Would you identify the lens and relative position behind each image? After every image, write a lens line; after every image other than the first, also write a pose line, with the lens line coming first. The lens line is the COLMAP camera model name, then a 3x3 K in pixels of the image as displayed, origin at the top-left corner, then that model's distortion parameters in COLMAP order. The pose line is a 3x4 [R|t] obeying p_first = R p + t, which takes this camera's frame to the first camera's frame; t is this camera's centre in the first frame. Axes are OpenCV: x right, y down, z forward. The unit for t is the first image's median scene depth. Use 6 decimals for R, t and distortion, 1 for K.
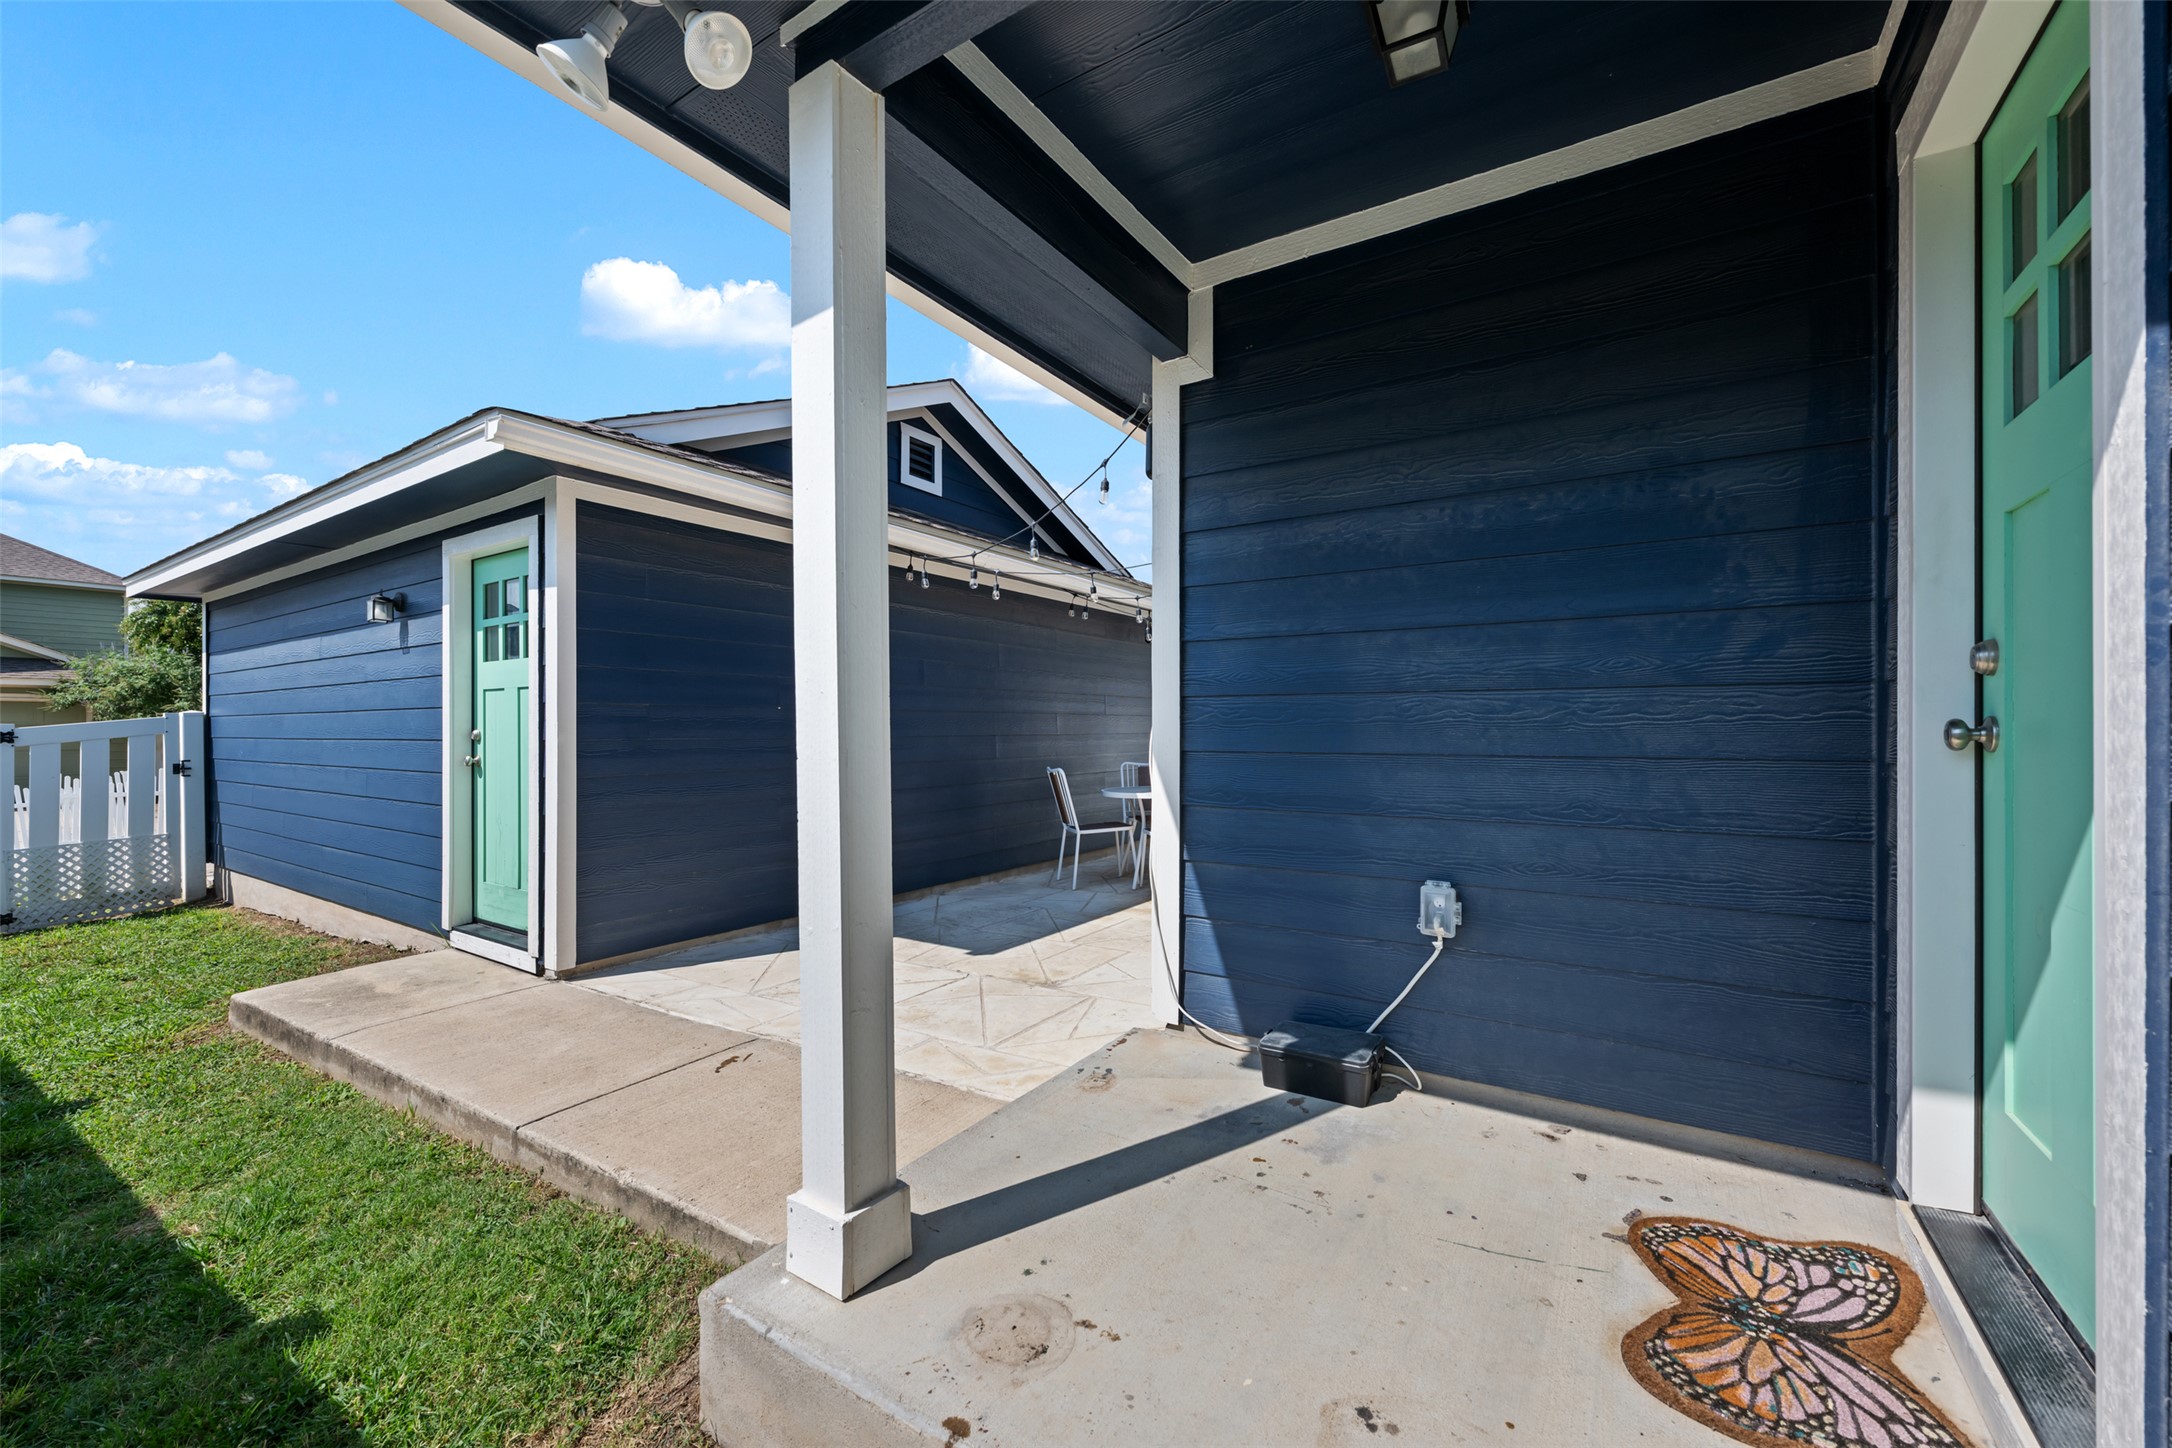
lens RADIAL K [[862.5, 0, 1079.0], [0, 862.5, 724.1], [0, 0, 1]] dist [-0.000470, -0.000078]
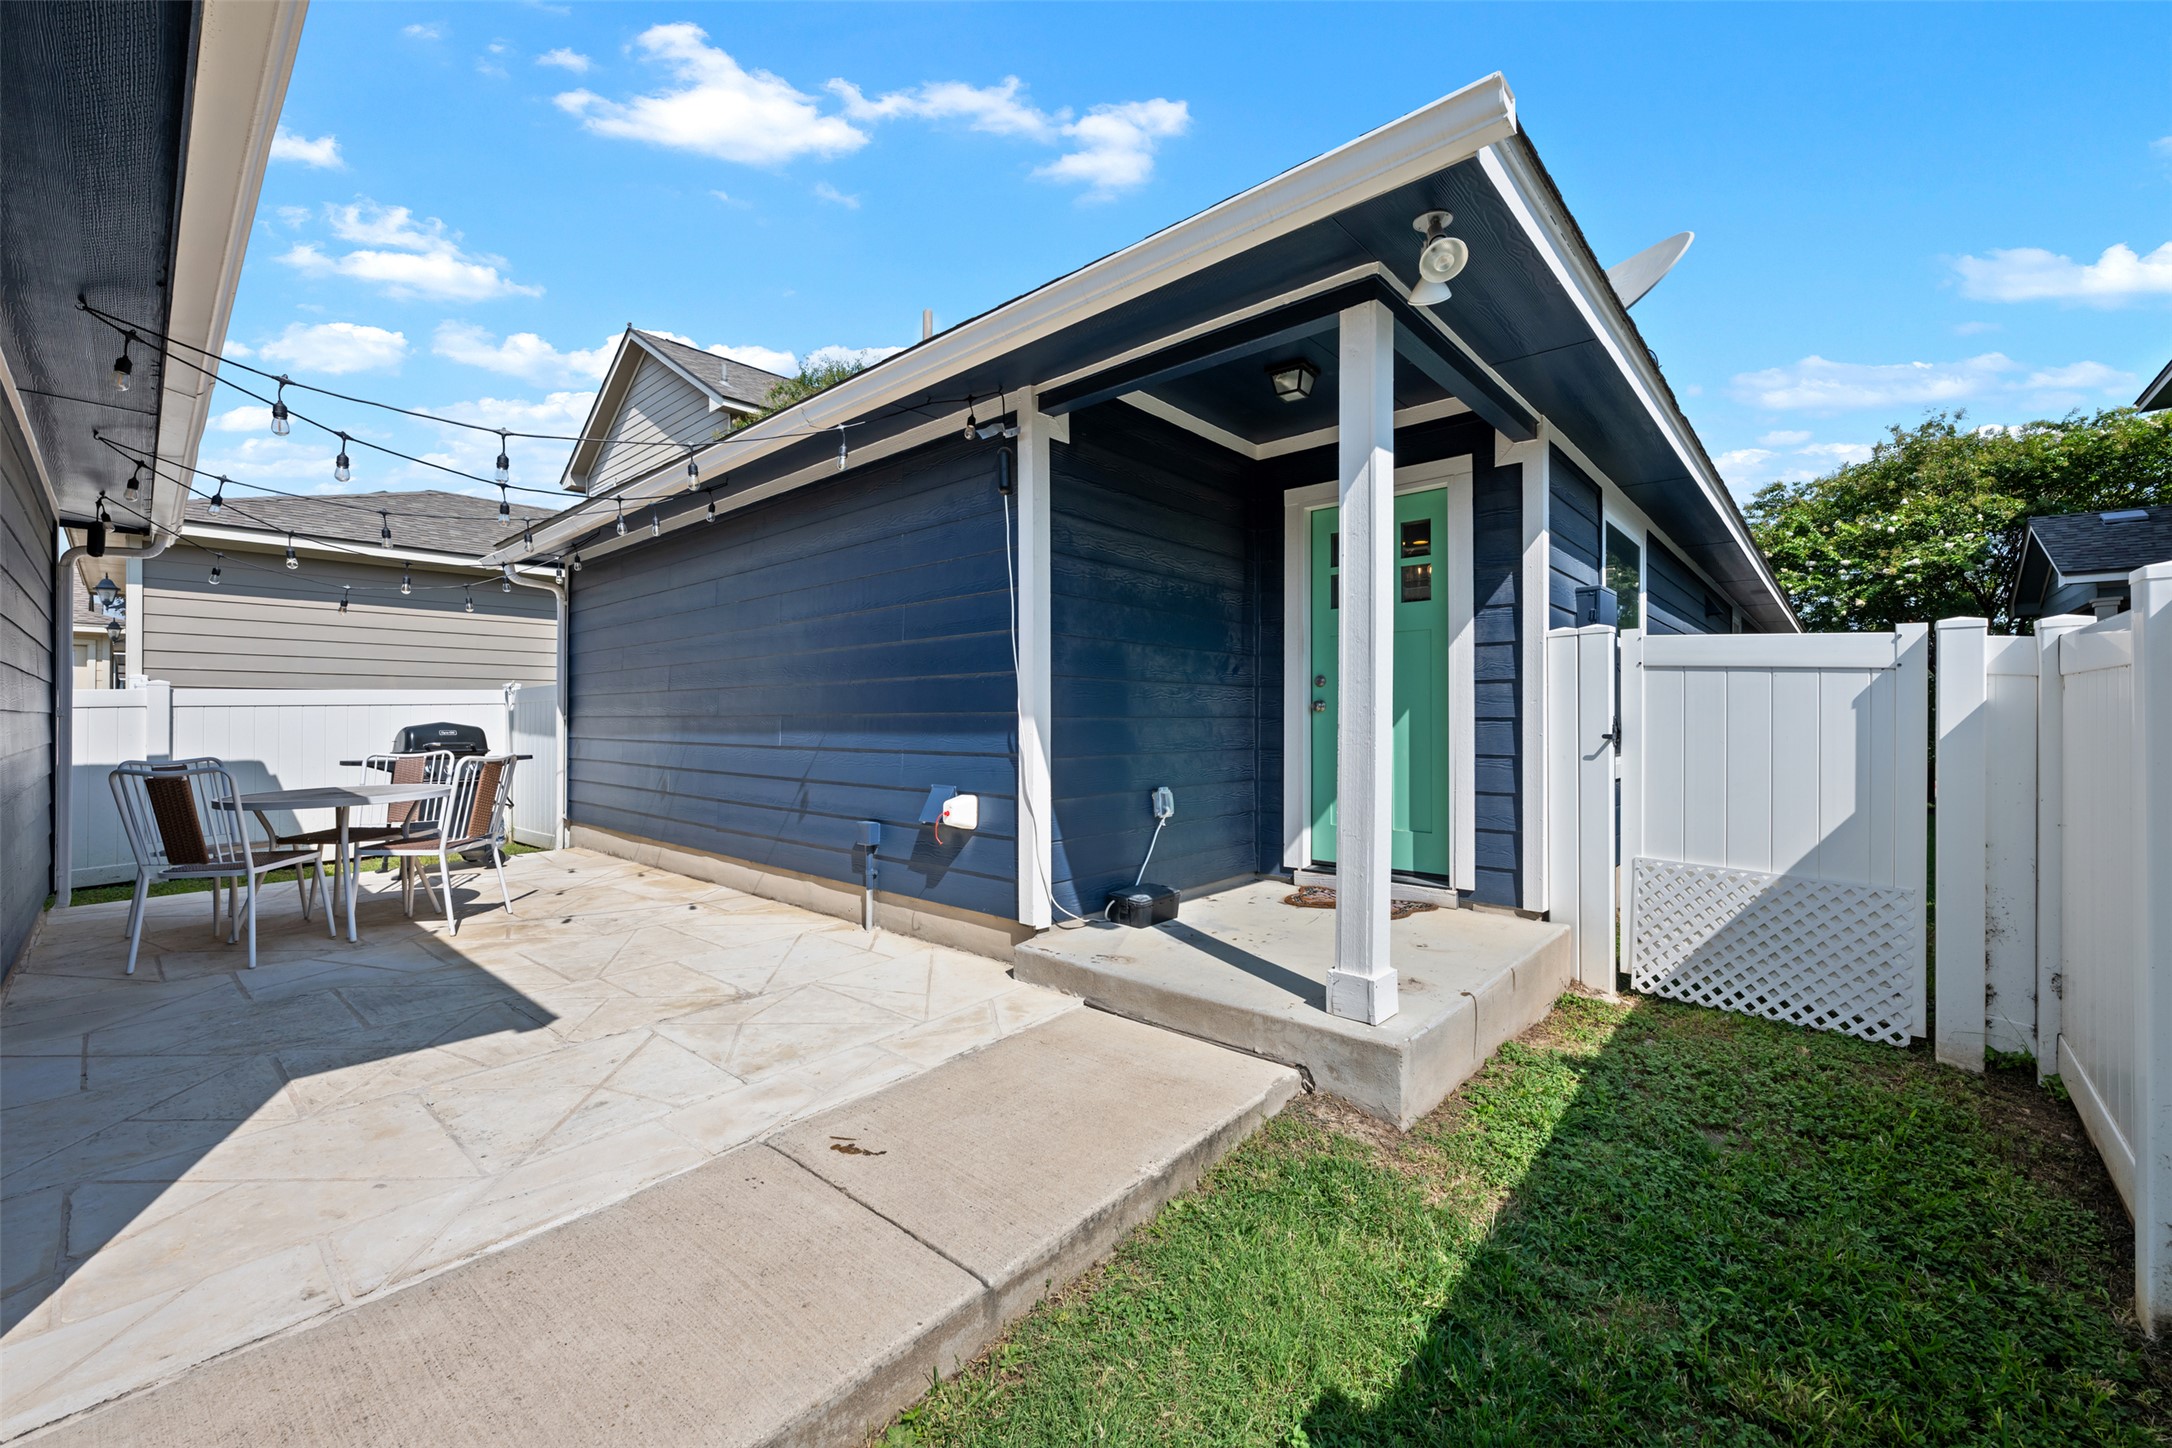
lens RADIAL K [[862.5, 0, 1079.0], [0, 862.5, 724.1], [0, 0, 1]] dist [-0.000470, -0.000078]
pose [[0.153507, -0.003379, 0.988142, -0.998363], [-0.002103, 0.999991, 0.003746, 0.032155], [-0.988145, -0.002653, 0.153499, 0.646914]]
